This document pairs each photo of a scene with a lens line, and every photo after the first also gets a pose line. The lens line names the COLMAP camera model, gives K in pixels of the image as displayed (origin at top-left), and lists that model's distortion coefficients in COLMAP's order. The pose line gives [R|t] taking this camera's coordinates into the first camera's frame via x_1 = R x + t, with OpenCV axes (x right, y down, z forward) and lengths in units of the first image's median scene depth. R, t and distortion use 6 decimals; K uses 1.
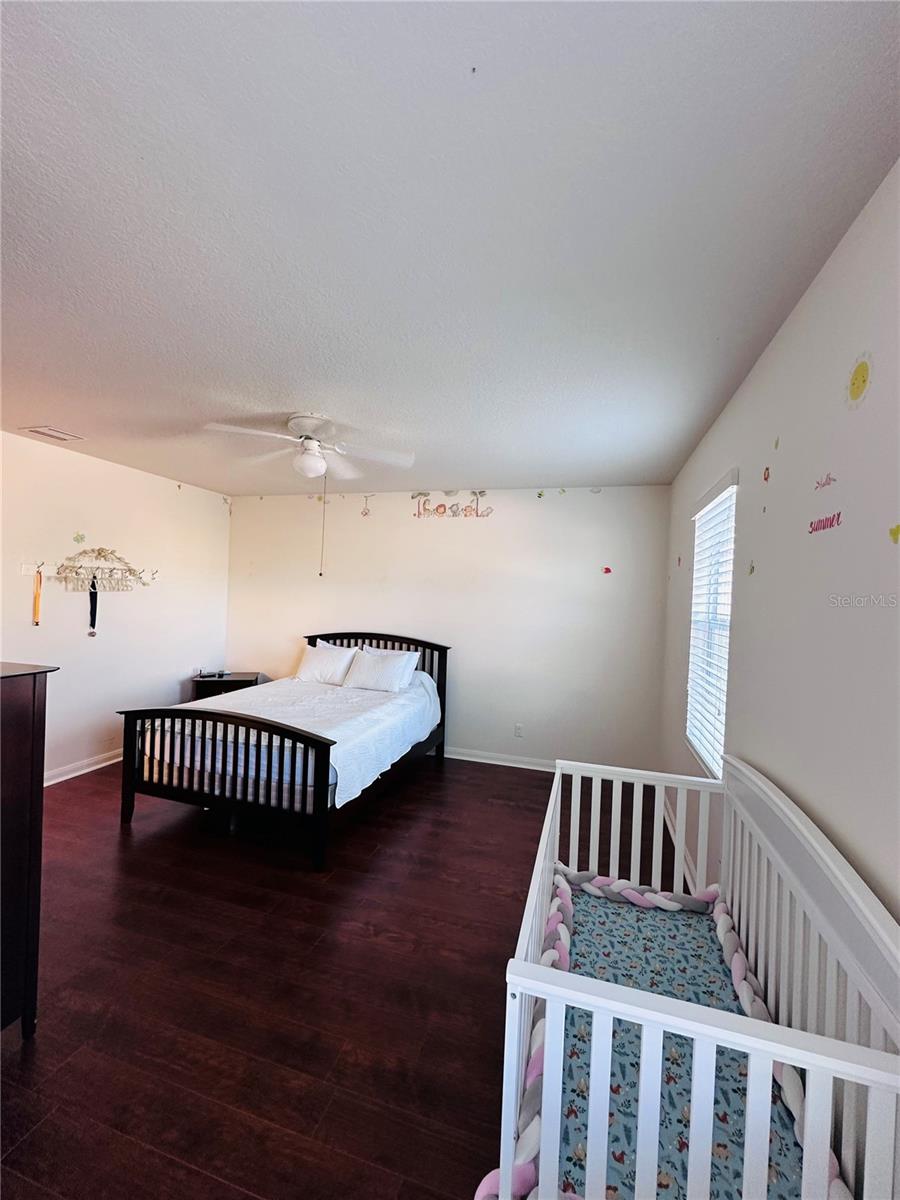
lens RADIAL K [[478.8, 0, 450.2], [0, 478.8, 597.2], [0, 0, 1]] dist [-0.000607, -0.000151]
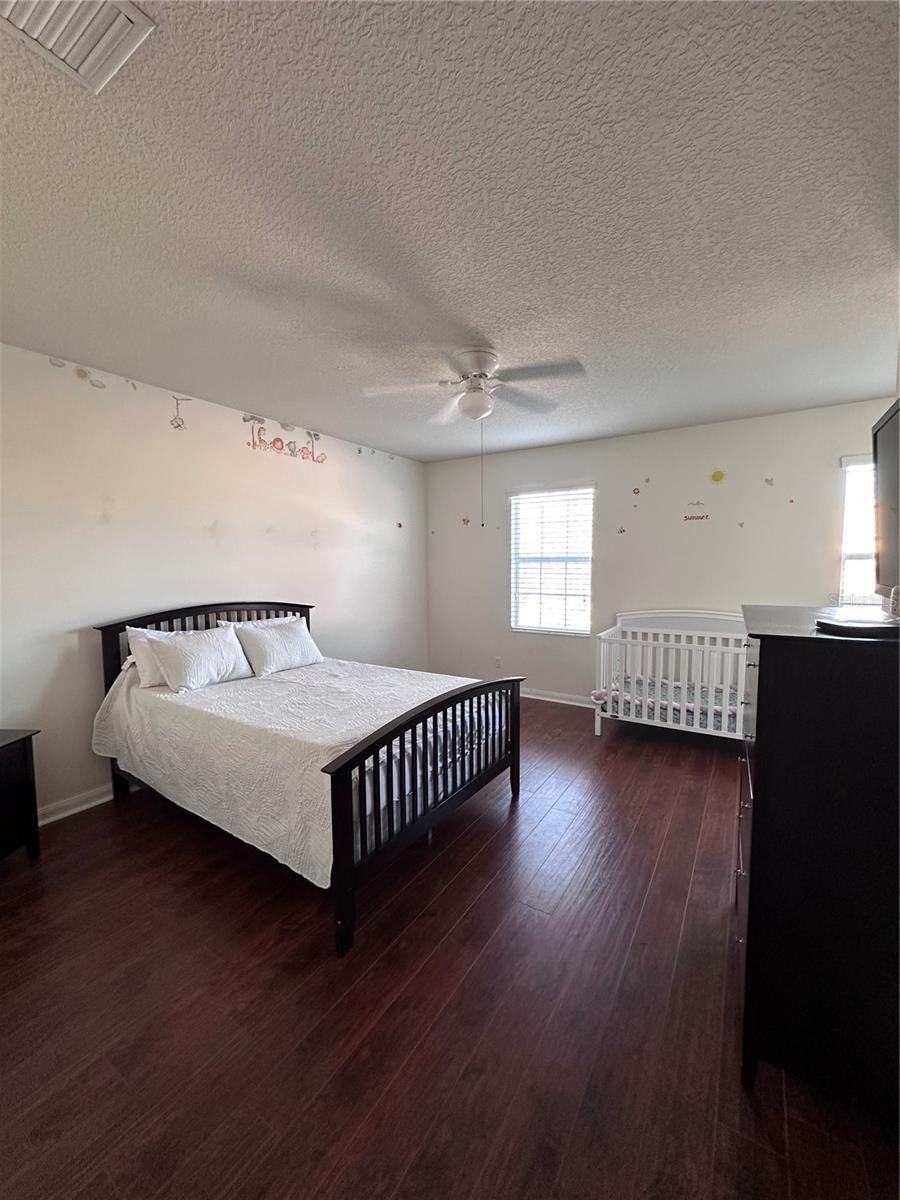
lens RADIAL K [[478.8, 0, 450.4], [0, 478.8, 597.5], [0, 0, 1]] dist [-0.000607, -0.000151]
pose [[0.279155, -0.114540, 0.953390, -0.768646], [0.019418, 0.993331, 0.113653, -0.008076], [-0.960050, -0.013214, 0.279517, 0.484141]]
